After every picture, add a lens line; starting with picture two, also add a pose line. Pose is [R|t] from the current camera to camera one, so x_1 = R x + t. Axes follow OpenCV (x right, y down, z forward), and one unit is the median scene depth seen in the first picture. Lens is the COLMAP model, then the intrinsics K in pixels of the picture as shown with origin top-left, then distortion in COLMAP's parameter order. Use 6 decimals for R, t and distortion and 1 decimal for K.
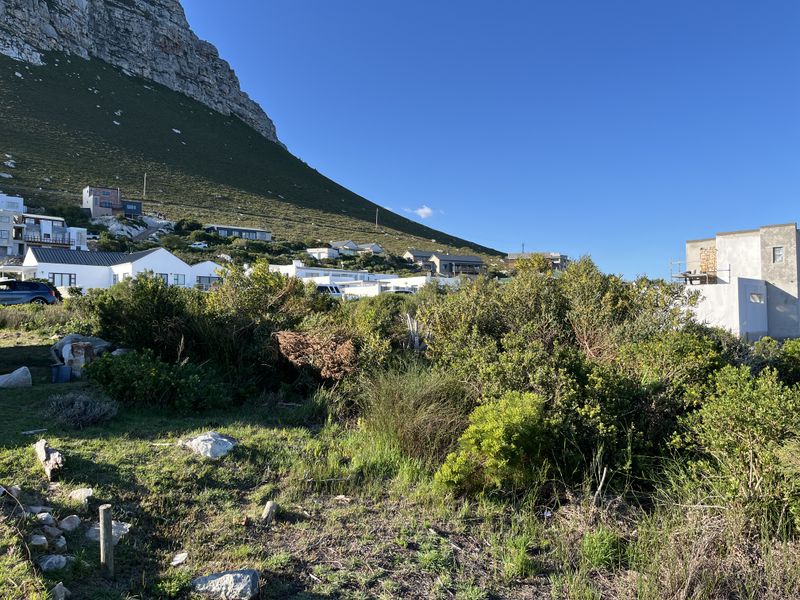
lens RADIAL K [[607.6, 0, 395.1], [0, 607.6, 298.2], [0, 0, 1]] dist [0.078484, -0.112648]
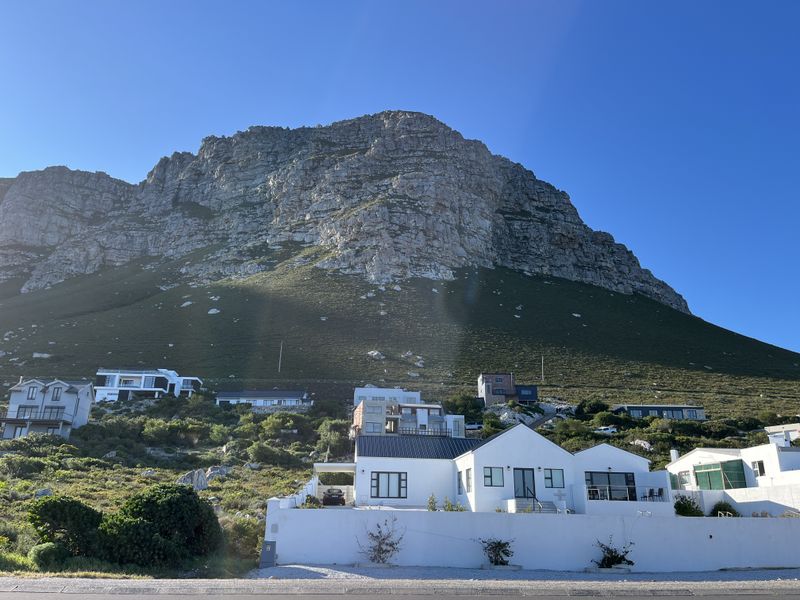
lens RADIAL K [[607.6, 0, 395.1], [0, 607.6, 298.2], [0, 0, 1]] dist [0.078484, -0.112648]
pose [[0.794038, -0.190683, -0.577186, -0.041069], [0.003069, 0.950771, -0.309880, -0.005163], [0.607860, 0.244285, 0.755533, 0.165208]]
